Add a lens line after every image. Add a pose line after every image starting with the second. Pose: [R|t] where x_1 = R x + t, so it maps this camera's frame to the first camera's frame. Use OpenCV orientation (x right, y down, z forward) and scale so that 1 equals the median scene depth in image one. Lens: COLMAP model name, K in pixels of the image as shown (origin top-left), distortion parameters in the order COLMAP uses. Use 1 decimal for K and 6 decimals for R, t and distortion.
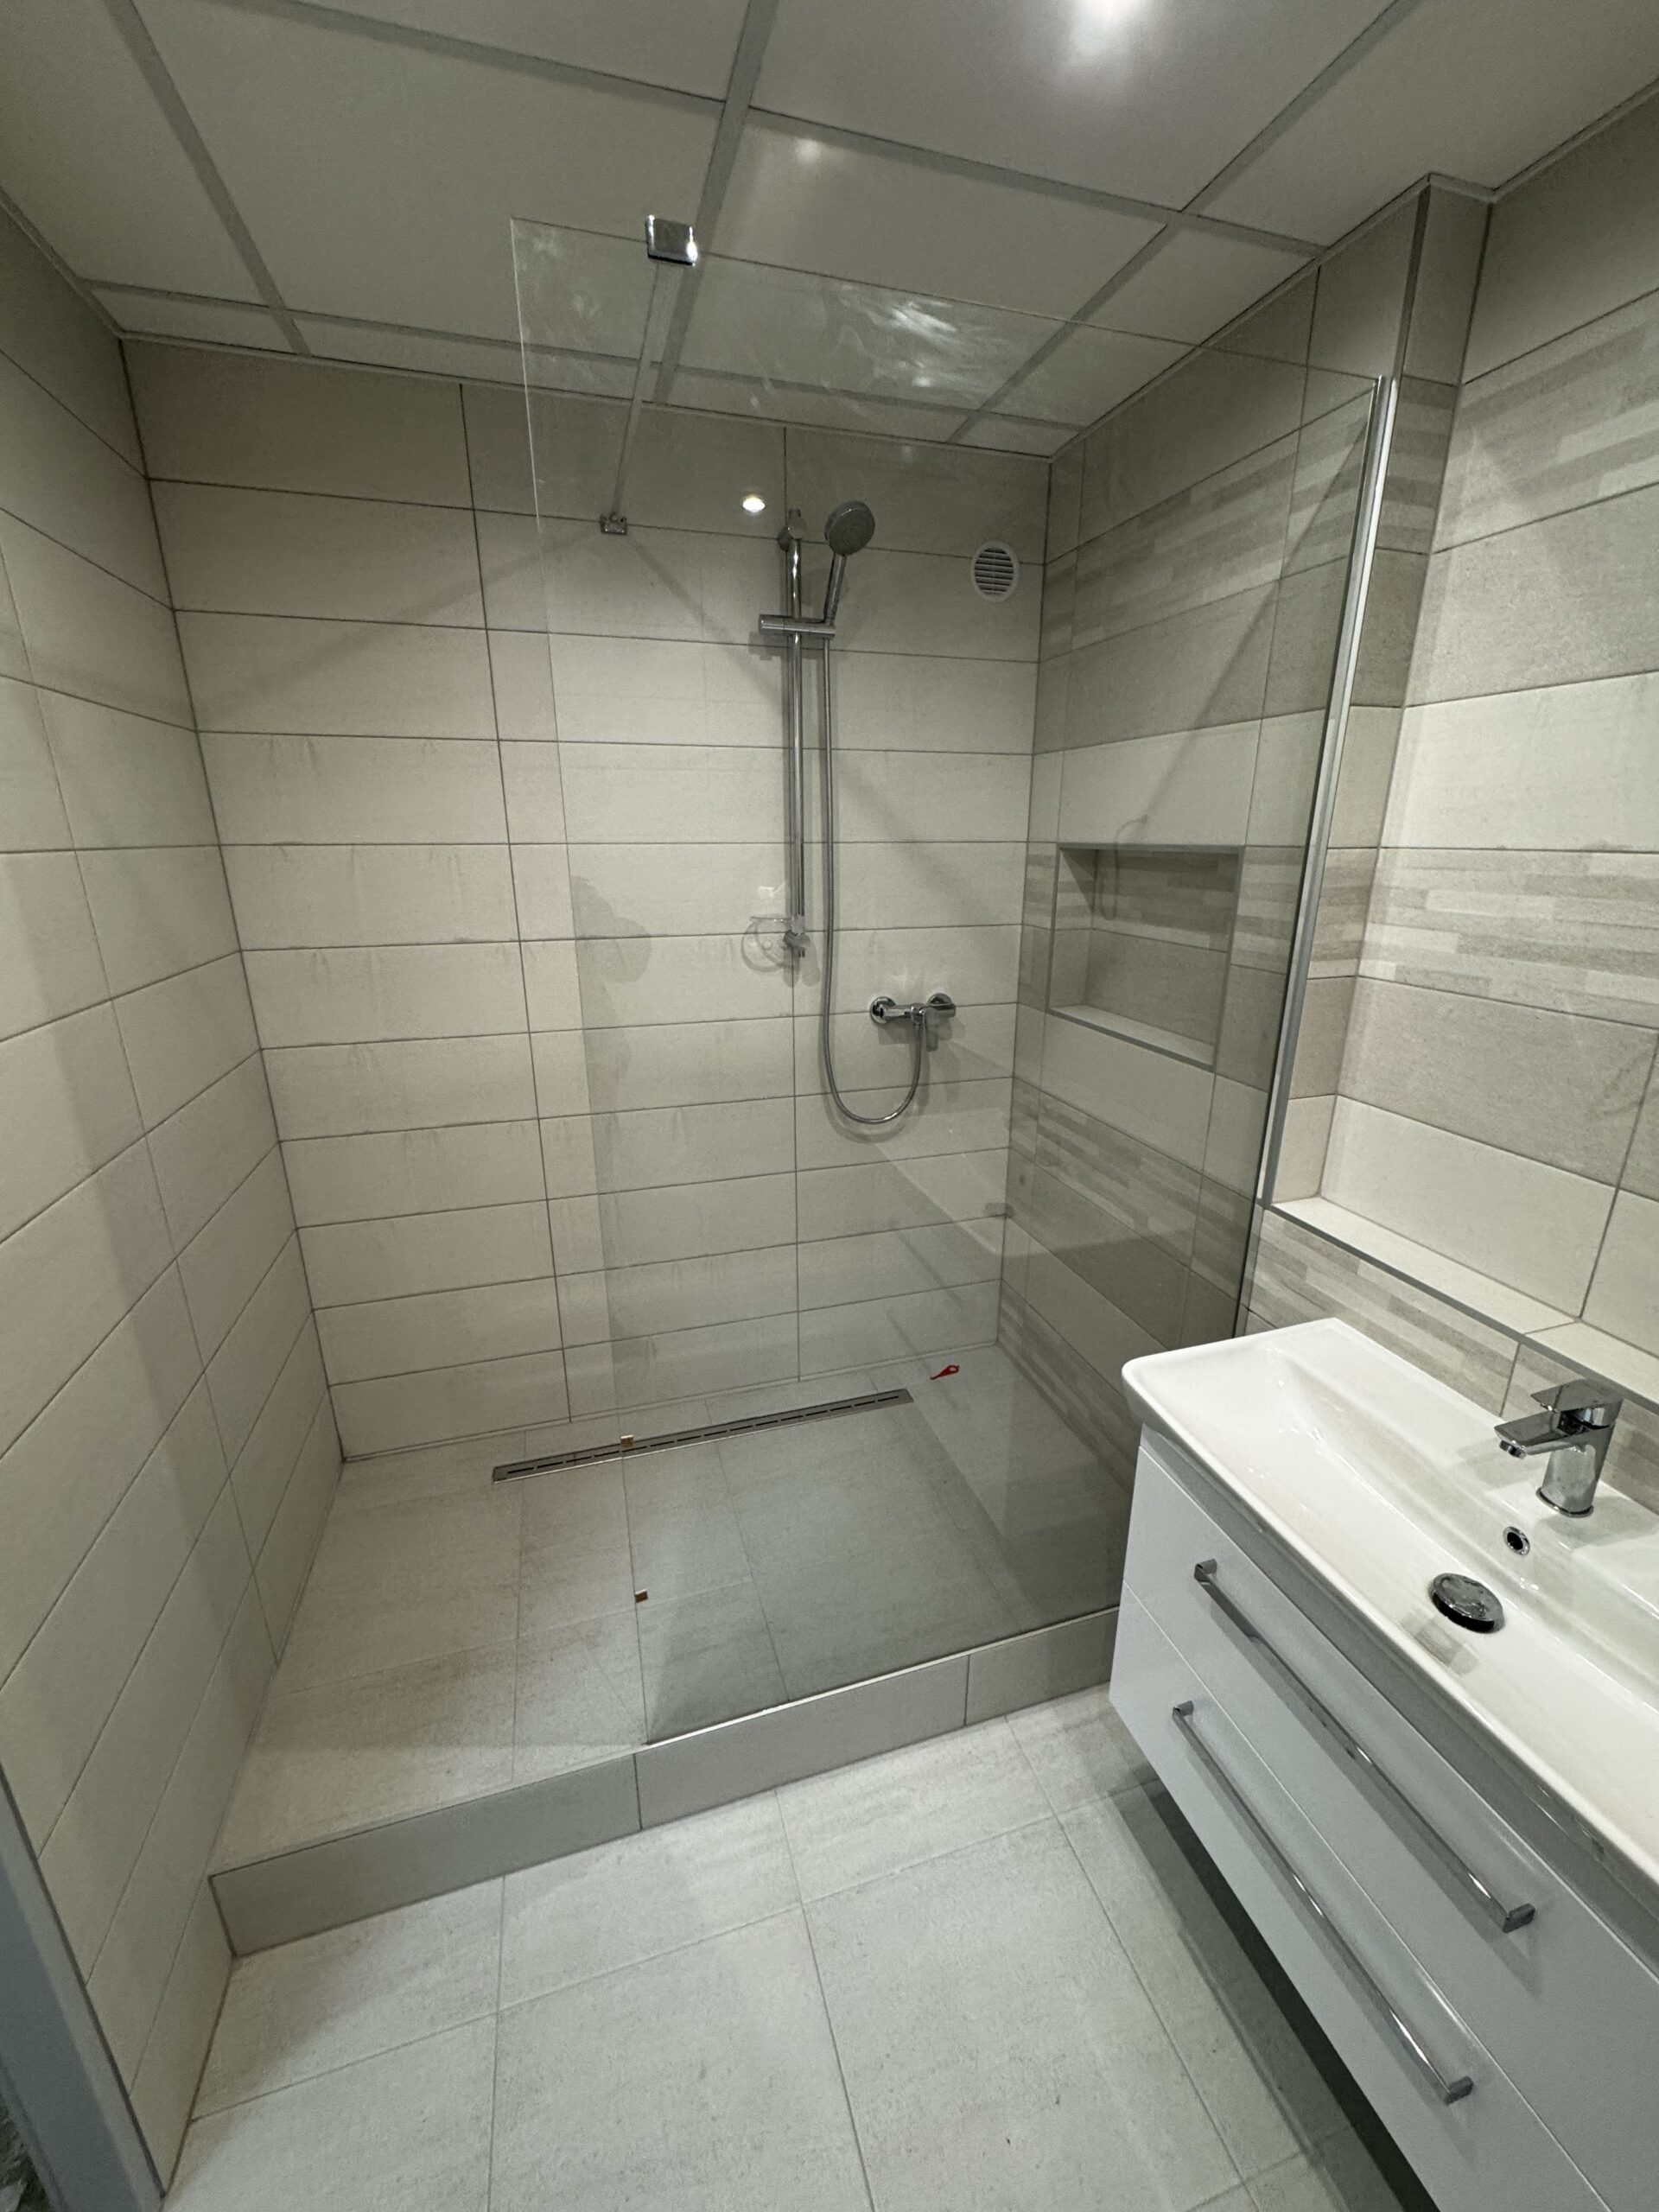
lens RADIAL K [[878.2, 0, 834.4], [0, 878.2, 1105.1], [0, 0, 1]] dist [-0.000979, -0.000228]
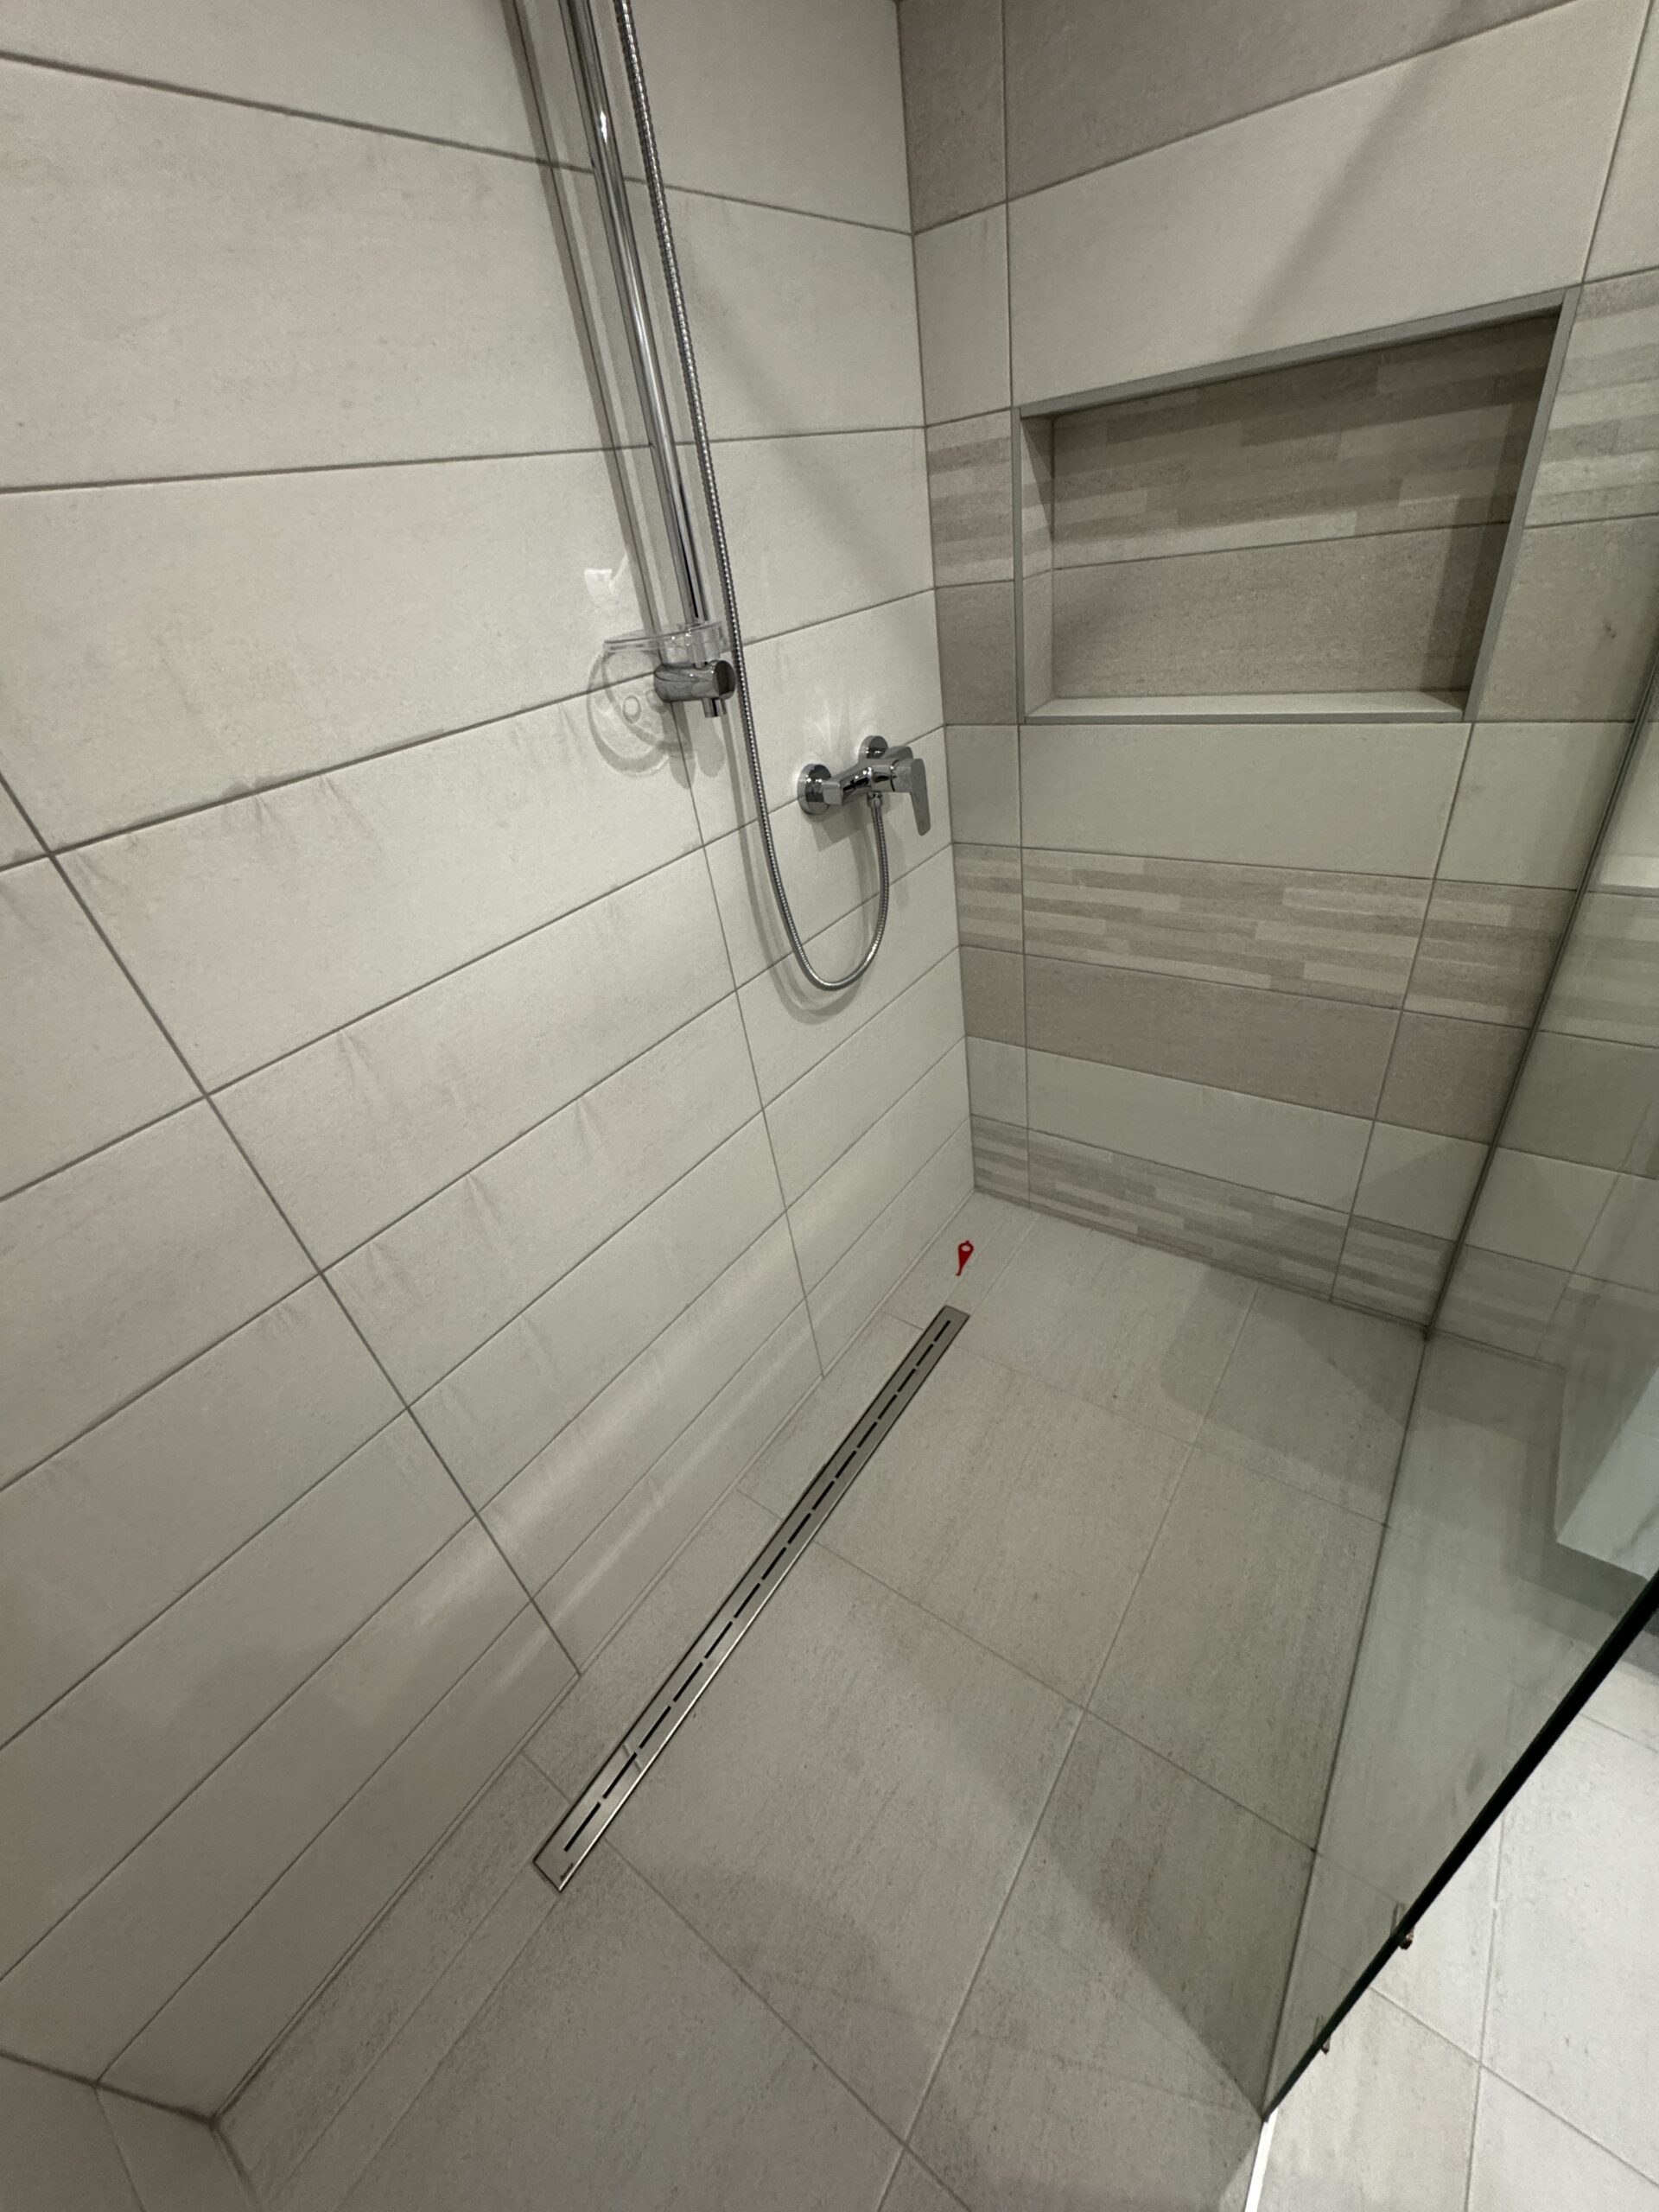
lens RADIAL K [[878.2, 0, 834.4], [0, 878.2, 1105.1], [0, 0, 1]] dist [-0.000979, -0.000228]
pose [[0.788114, -0.429299, 0.441110, -0.372009], [0.309266, 0.895787, 0.319249, -0.140661], [-0.532194, -0.115185, 0.838750, 0.678707]]
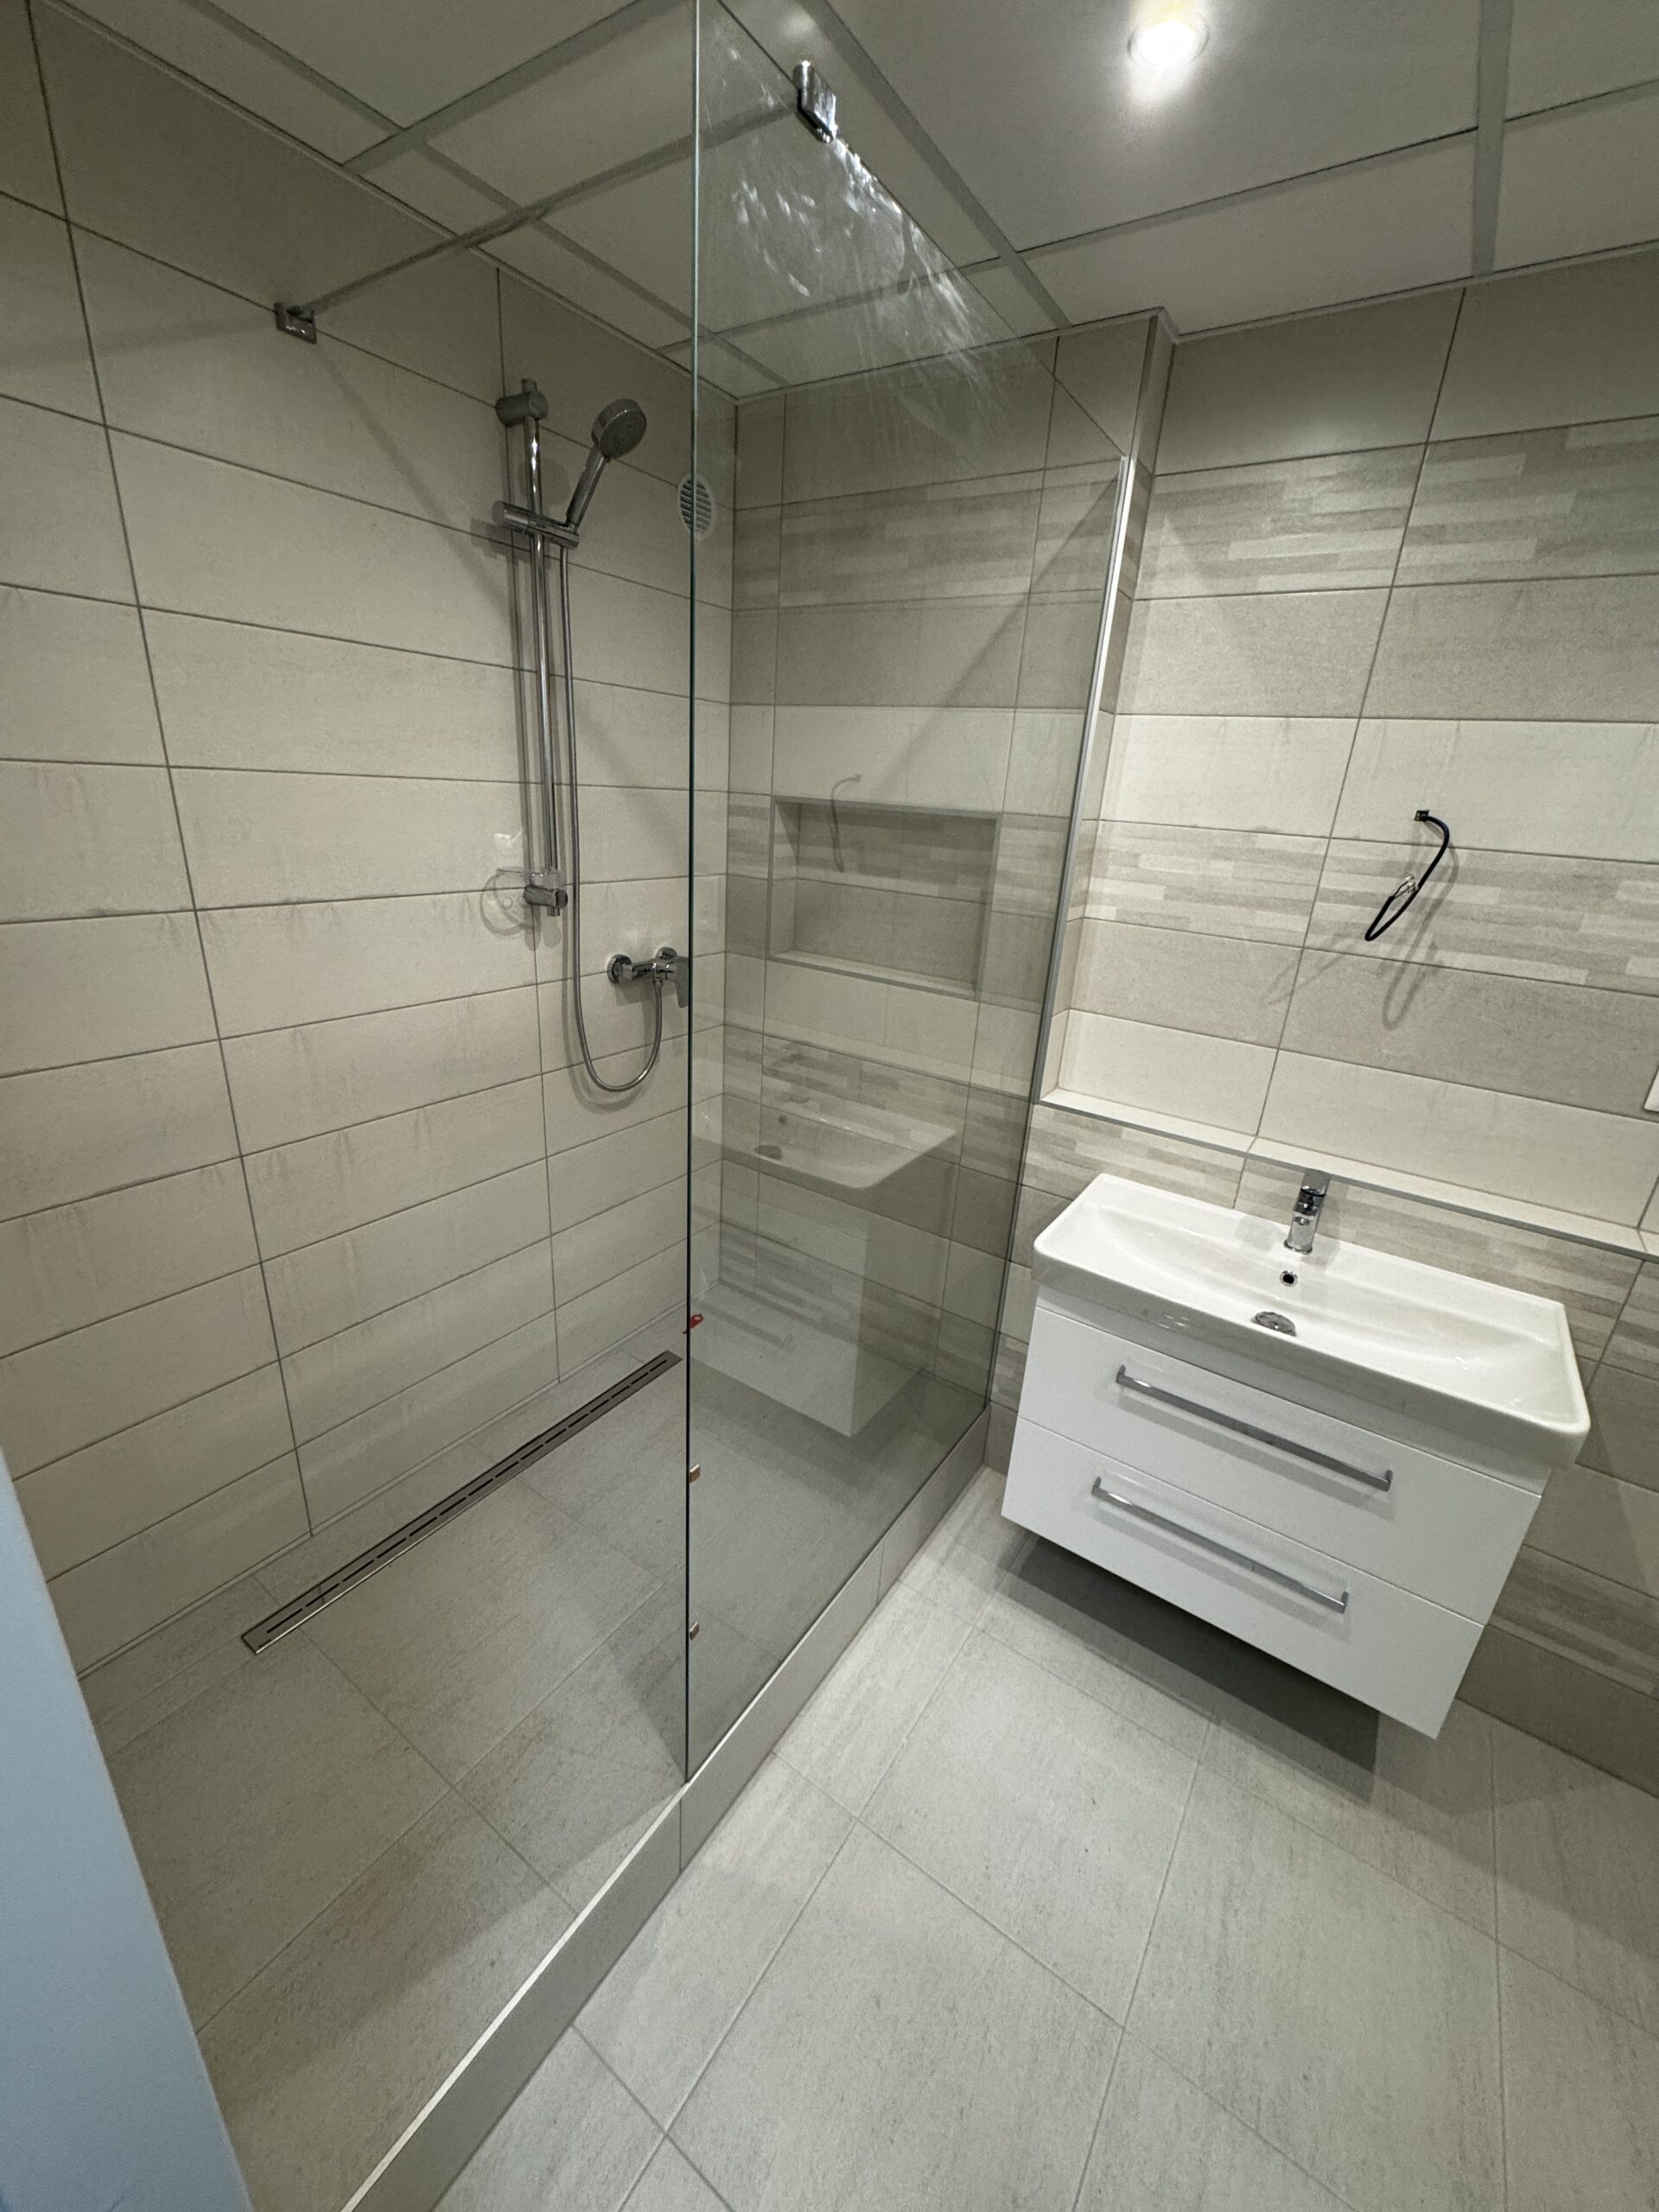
lens RADIAL K [[878.2, 0, 834.4], [0, 878.2, 1105.1], [0, 0, 1]] dist [-0.000979, -0.000228]
pose [[0.779579, -0.169172, 0.603023, -0.485874], [0.124770, 0.985479, 0.115165, -0.061055], [-0.613750, -0.014541, 0.789367, 0.164295]]
